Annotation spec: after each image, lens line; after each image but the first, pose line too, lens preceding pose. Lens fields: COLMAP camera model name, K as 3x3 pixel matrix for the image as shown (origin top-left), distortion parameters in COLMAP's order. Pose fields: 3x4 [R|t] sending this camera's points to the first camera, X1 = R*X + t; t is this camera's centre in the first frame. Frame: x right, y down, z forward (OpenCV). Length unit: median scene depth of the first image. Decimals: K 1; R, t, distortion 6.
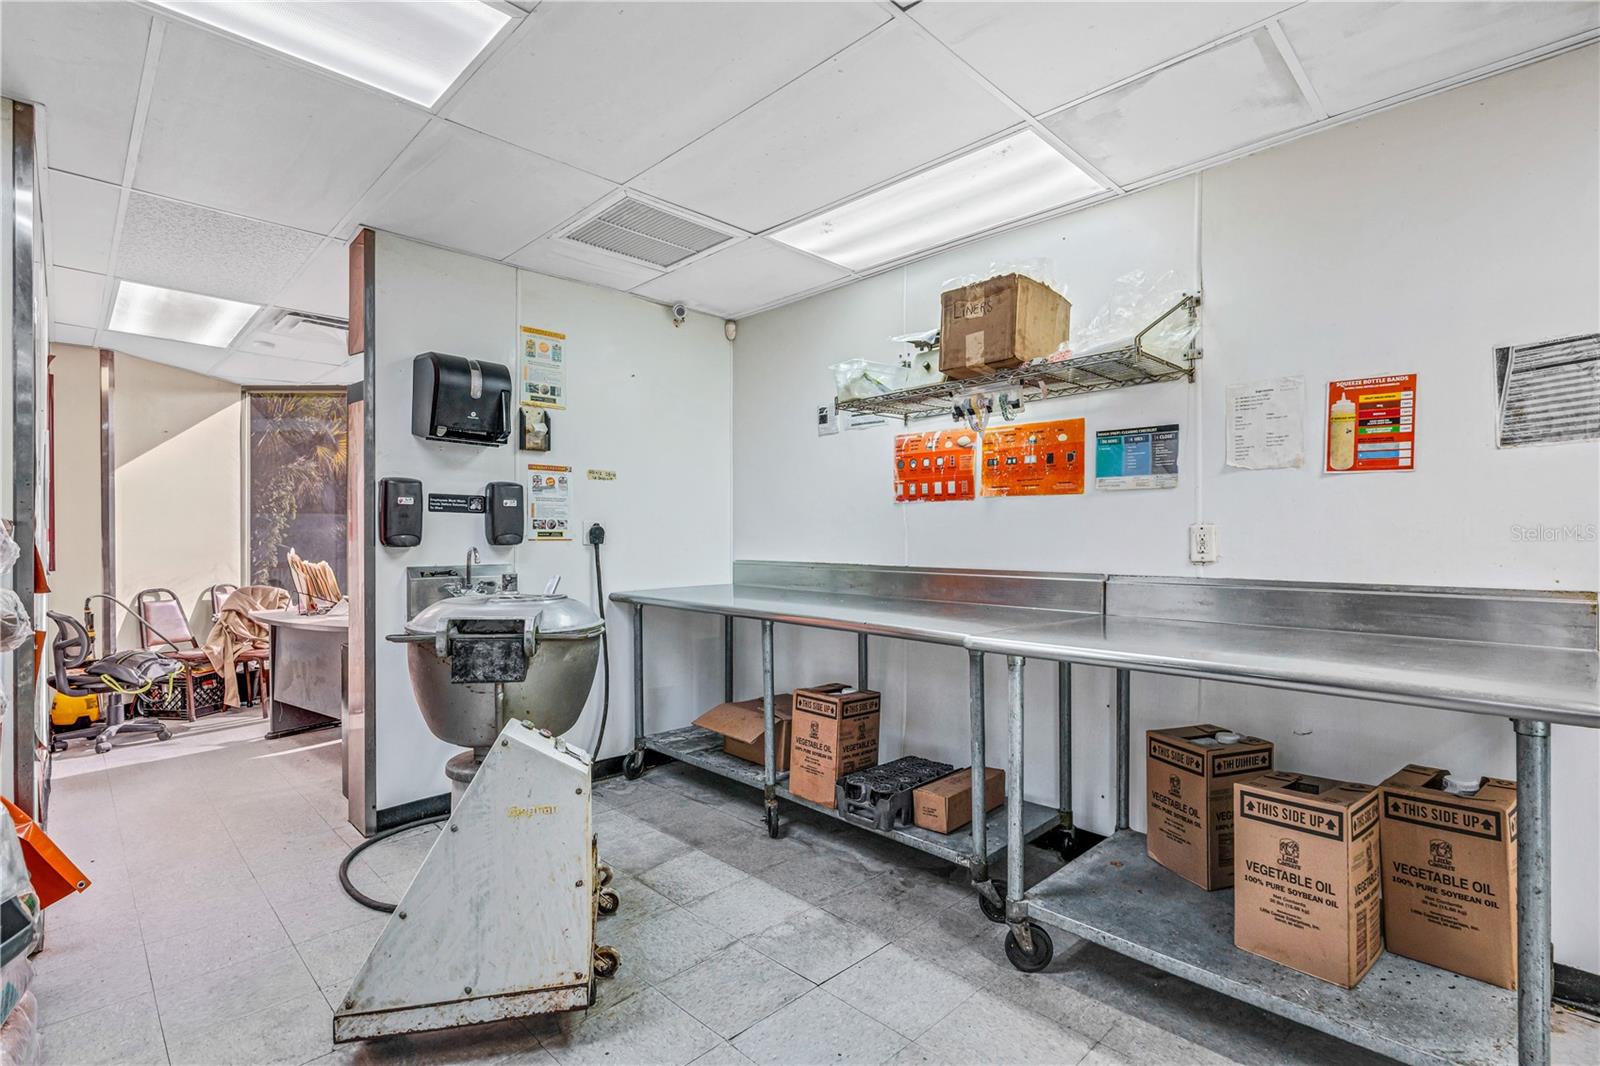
lens RADIAL K [[743.1, 0, 796.3], [0, 743.1, 535.1], [0, 0, 1]] dist [-0.004298, -0.000170]
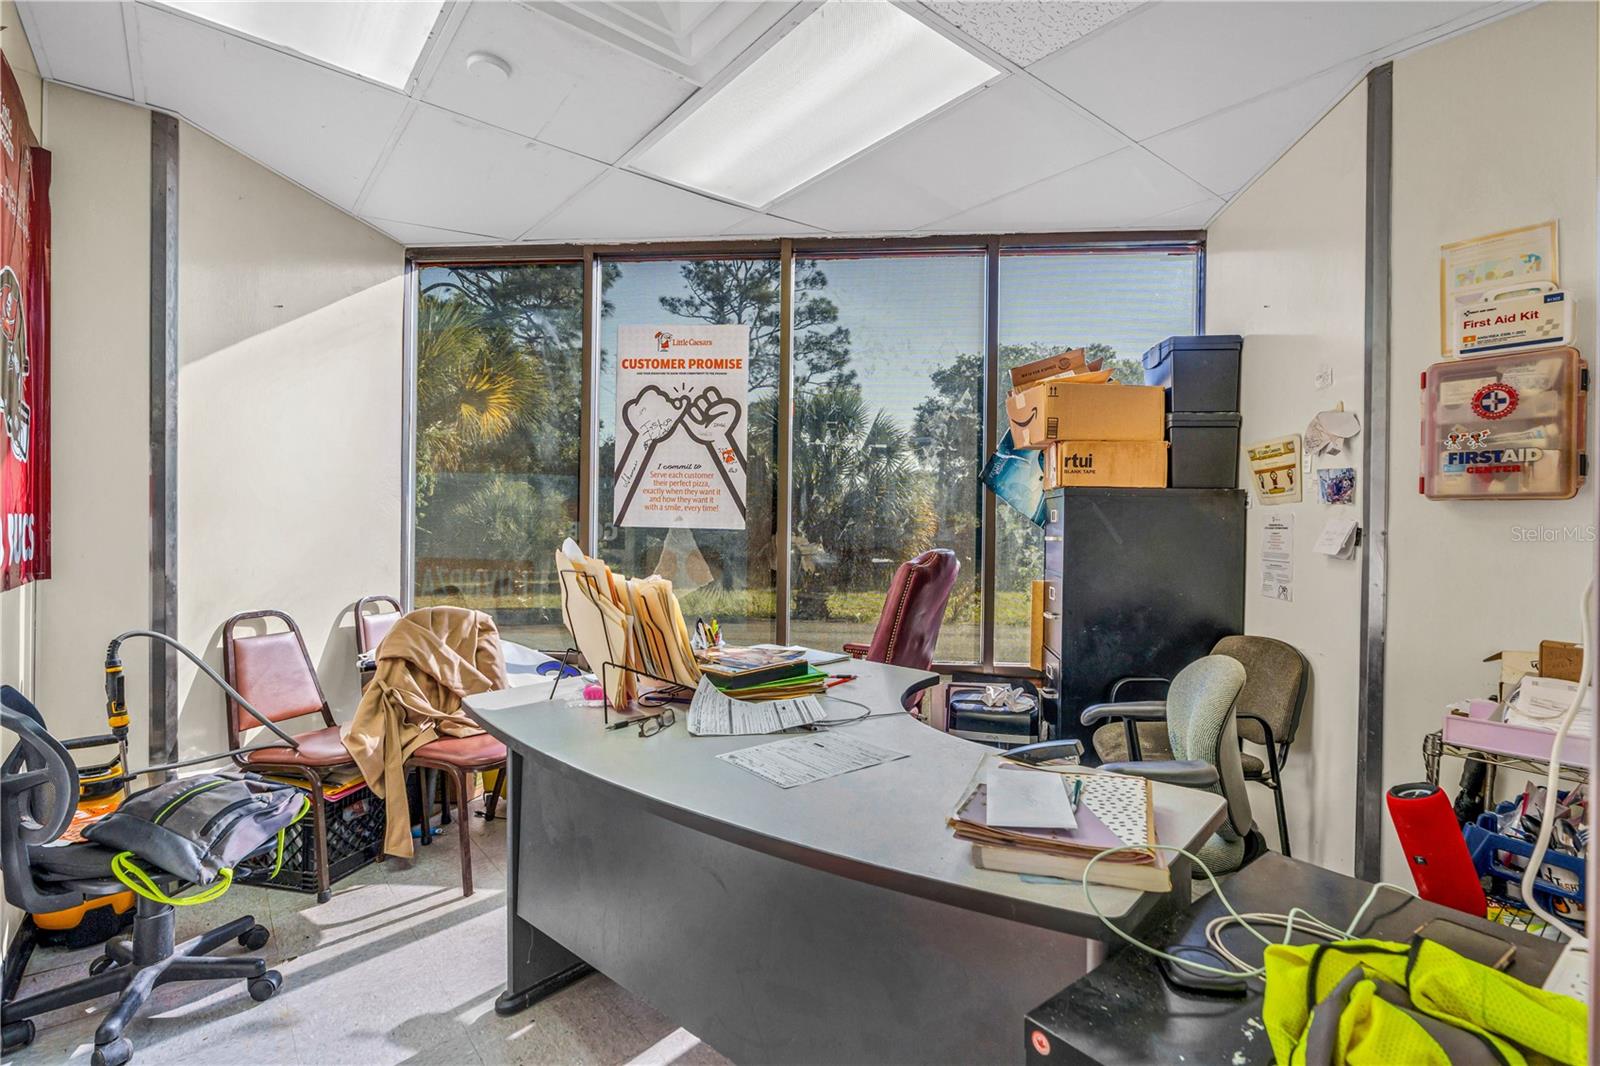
lens RADIAL K [[743.1, 0, 803.8], [0, 743.1, 524.7], [0, 0, 1]] dist [-0.004298, -0.000170]
pose [[0.994897, 0.012247, -0.100150, -0.442809], [-0.011827, 0.999919, 0.004785, 0.005692], [0.100200, -0.003577, 0.994961, 0.532897]]
